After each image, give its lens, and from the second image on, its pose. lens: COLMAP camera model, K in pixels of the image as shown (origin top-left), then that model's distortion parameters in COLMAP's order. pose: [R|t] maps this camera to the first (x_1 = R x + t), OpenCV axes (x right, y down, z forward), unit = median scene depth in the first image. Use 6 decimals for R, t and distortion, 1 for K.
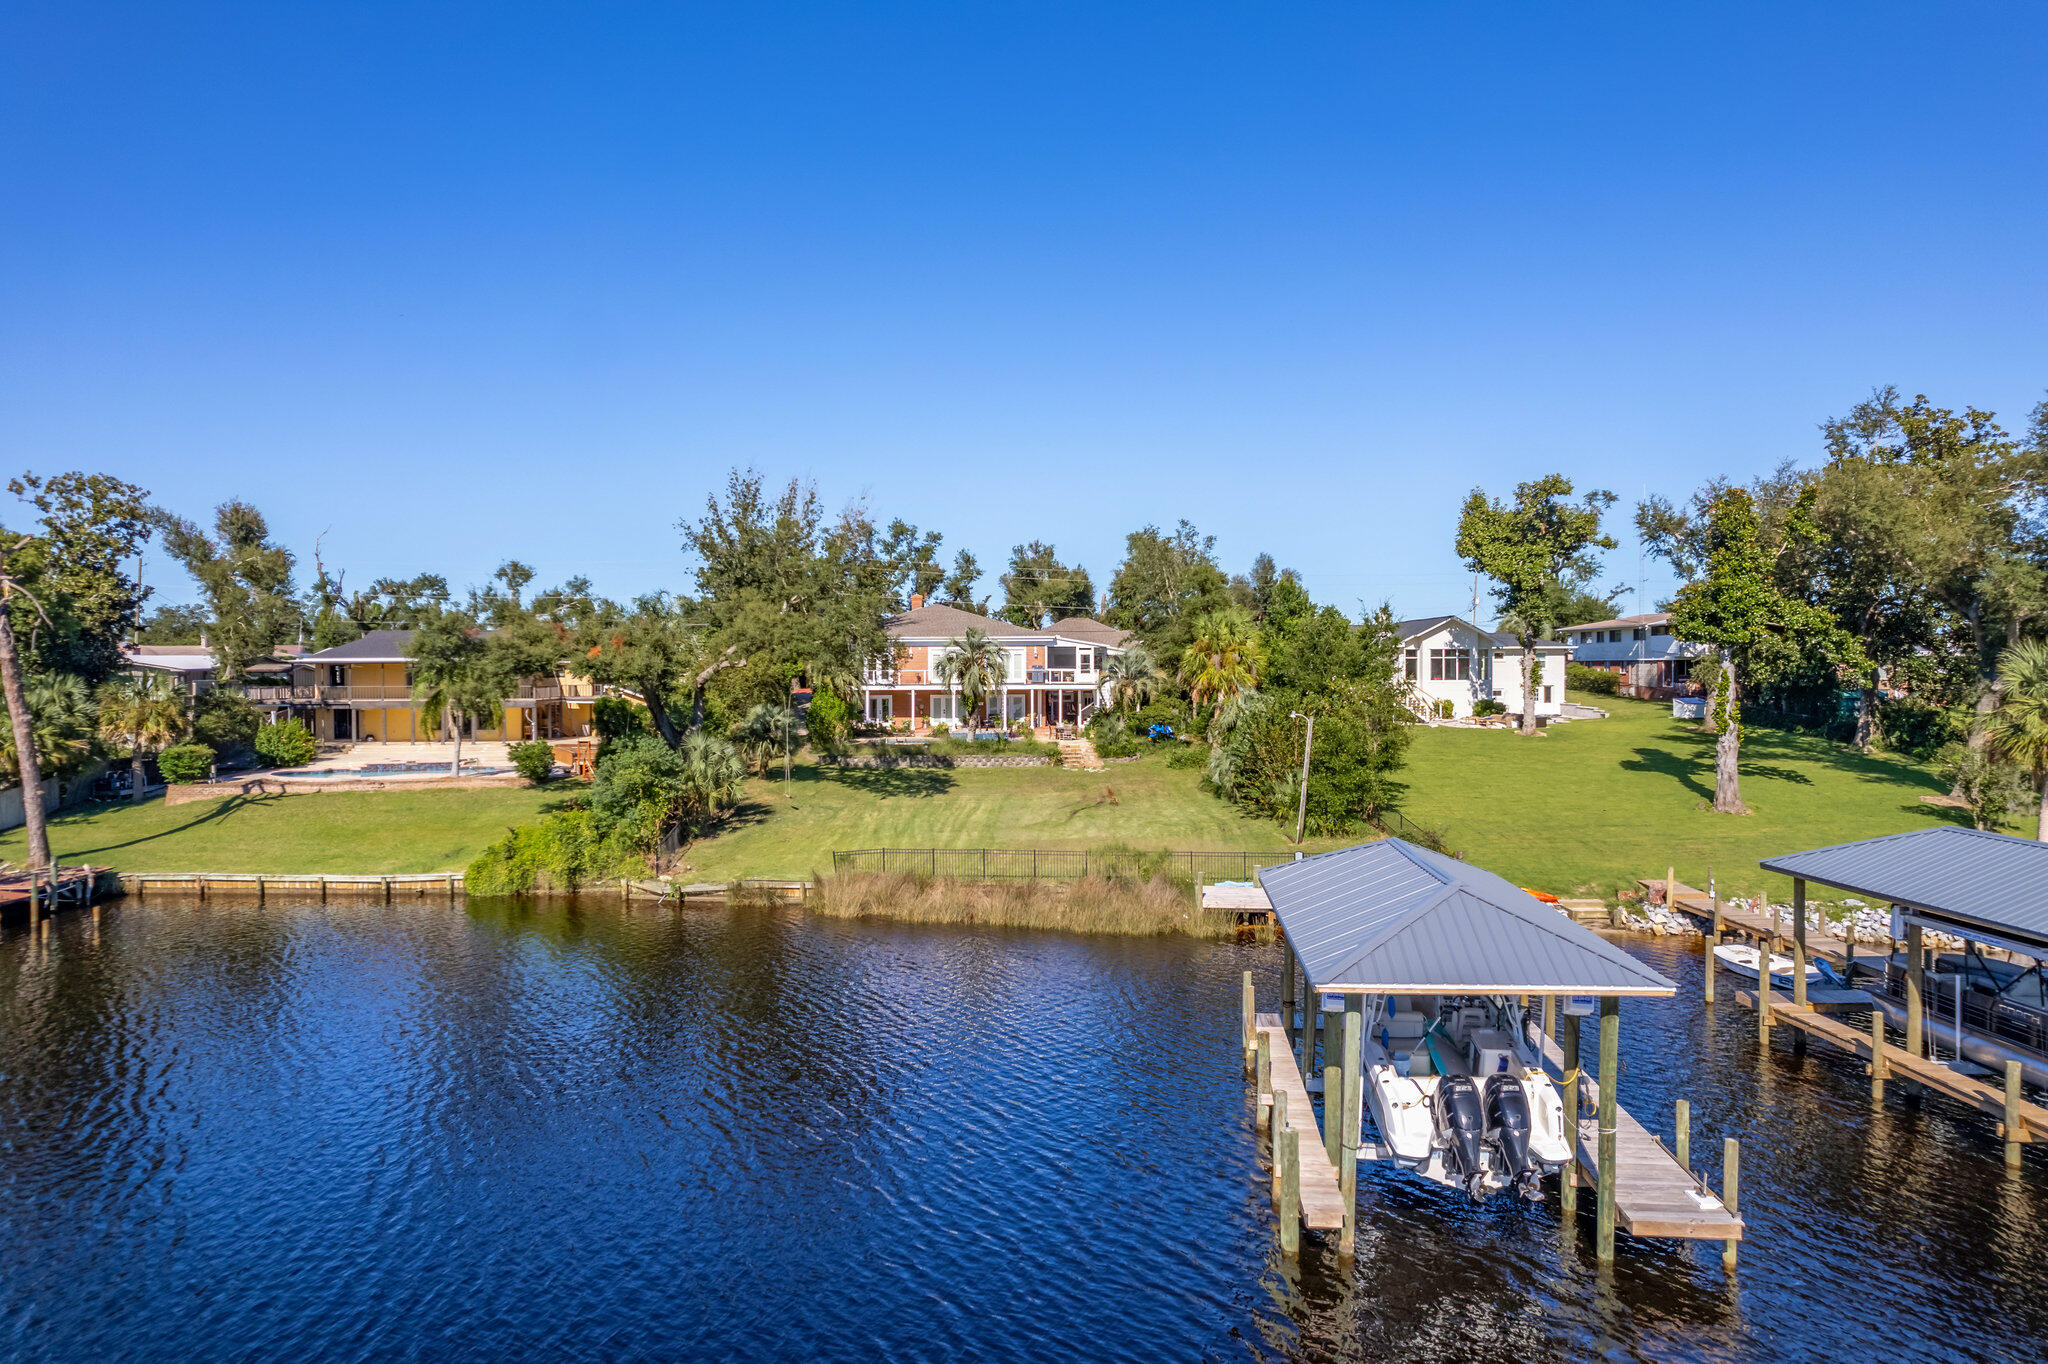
lens RADIAL K [[1310.0, 0, 1026.2], [0, 1310.0, 682.2], [0, 0, 1]] dist [-0.068314, 0.060701]
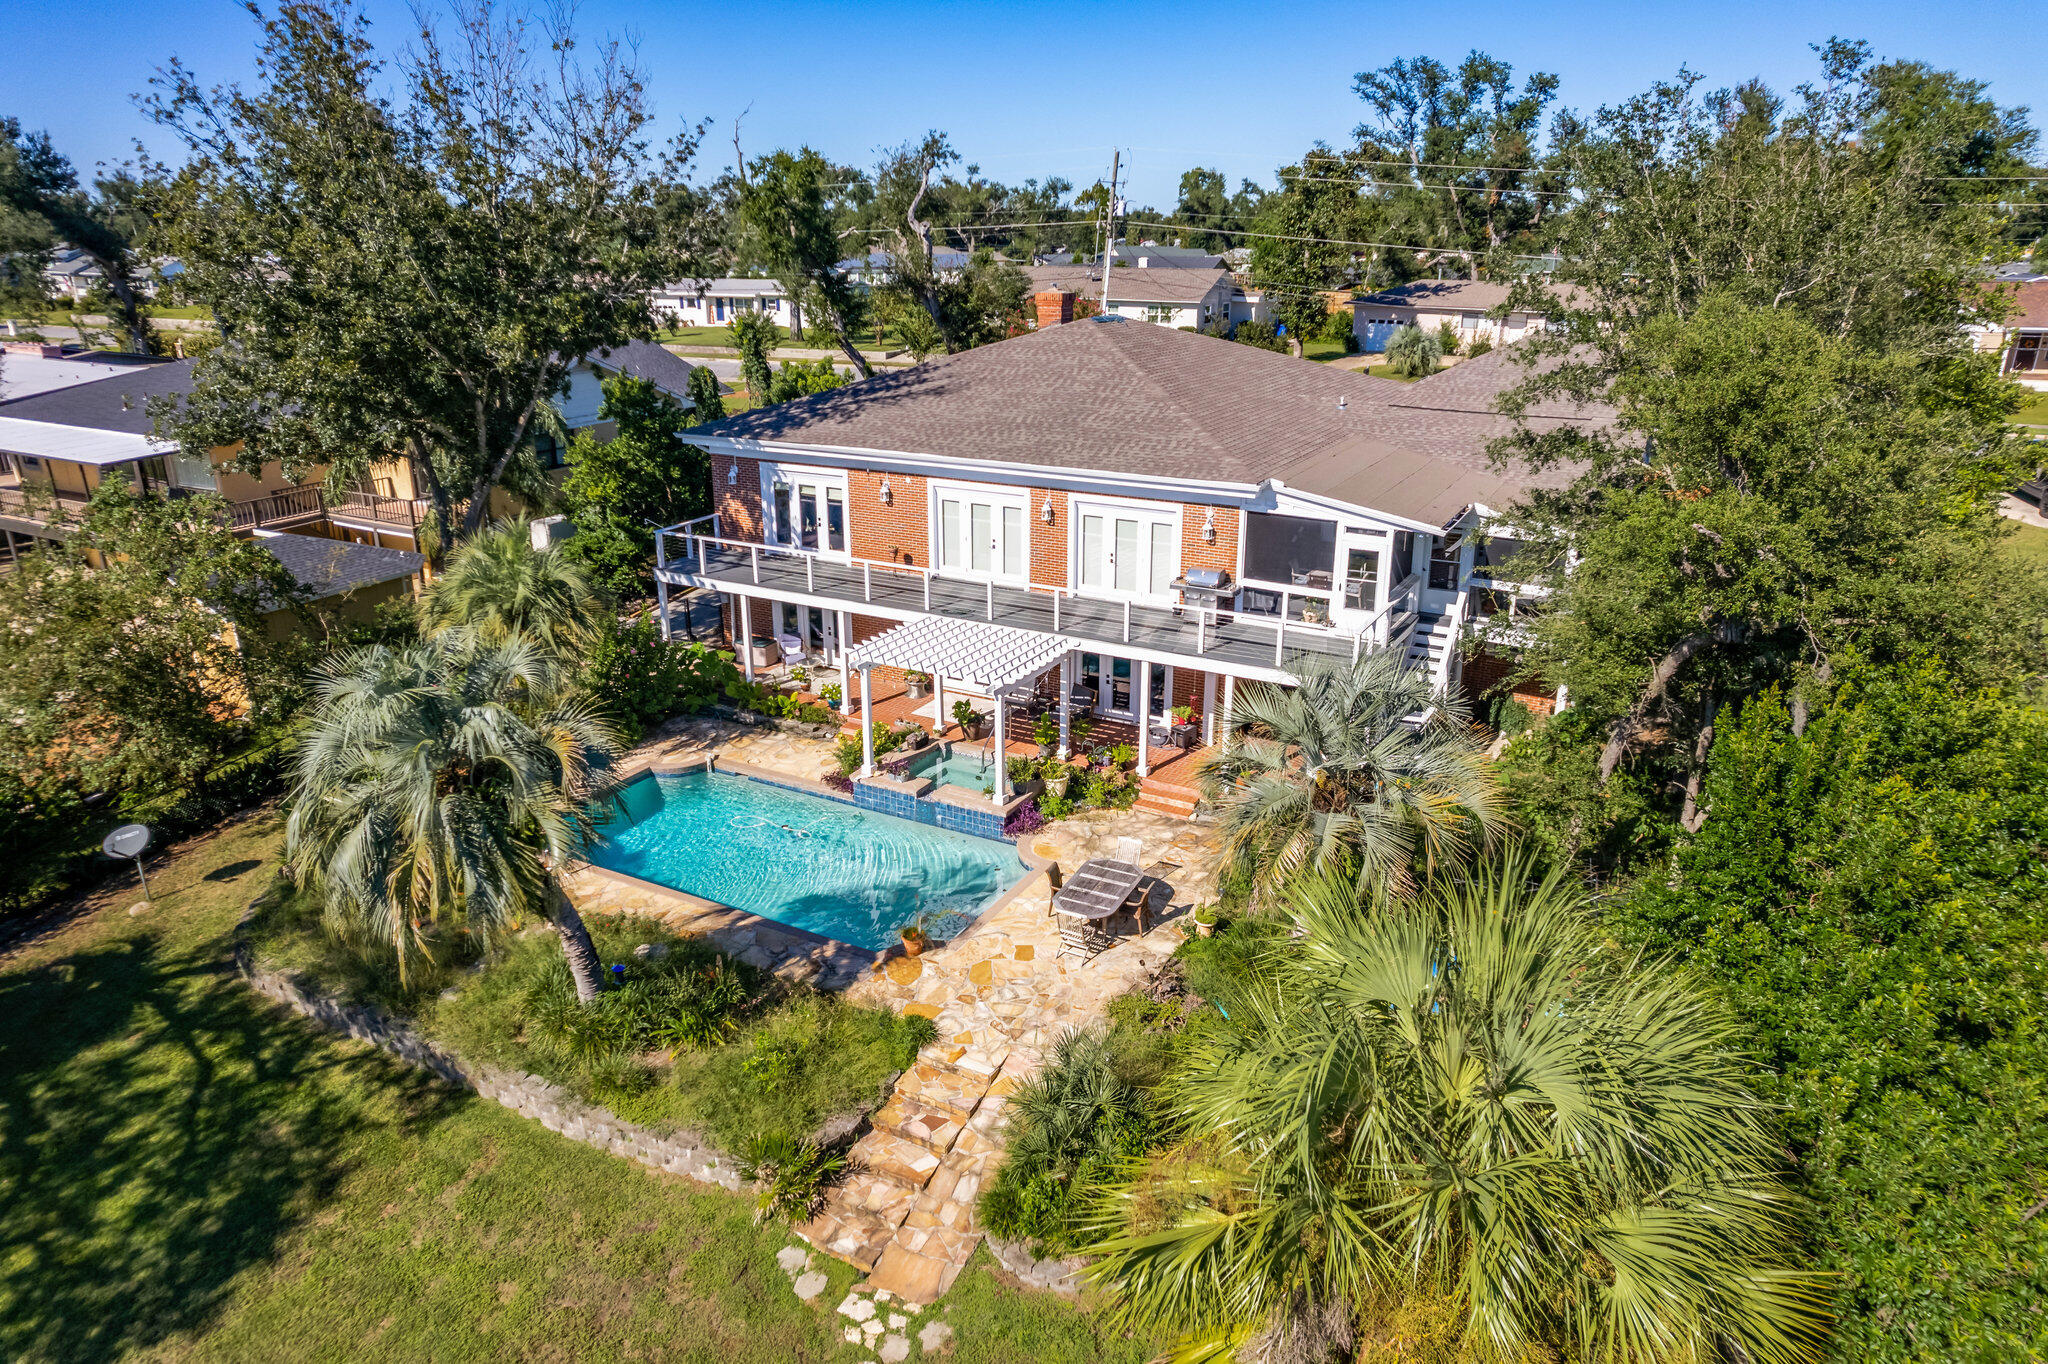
lens RADIAL K [[1310.0, 0, 1025.1], [0, 1310.0, 678.9], [0, 0, 1]] dist [-0.068314, 0.060701]
pose [[0.843631, 0.178966, -0.506219, 0.172417], [-0.006340, 0.946069, 0.323902, -0.113315], [0.536886, -0.270044, 0.799268, 0.899771]]
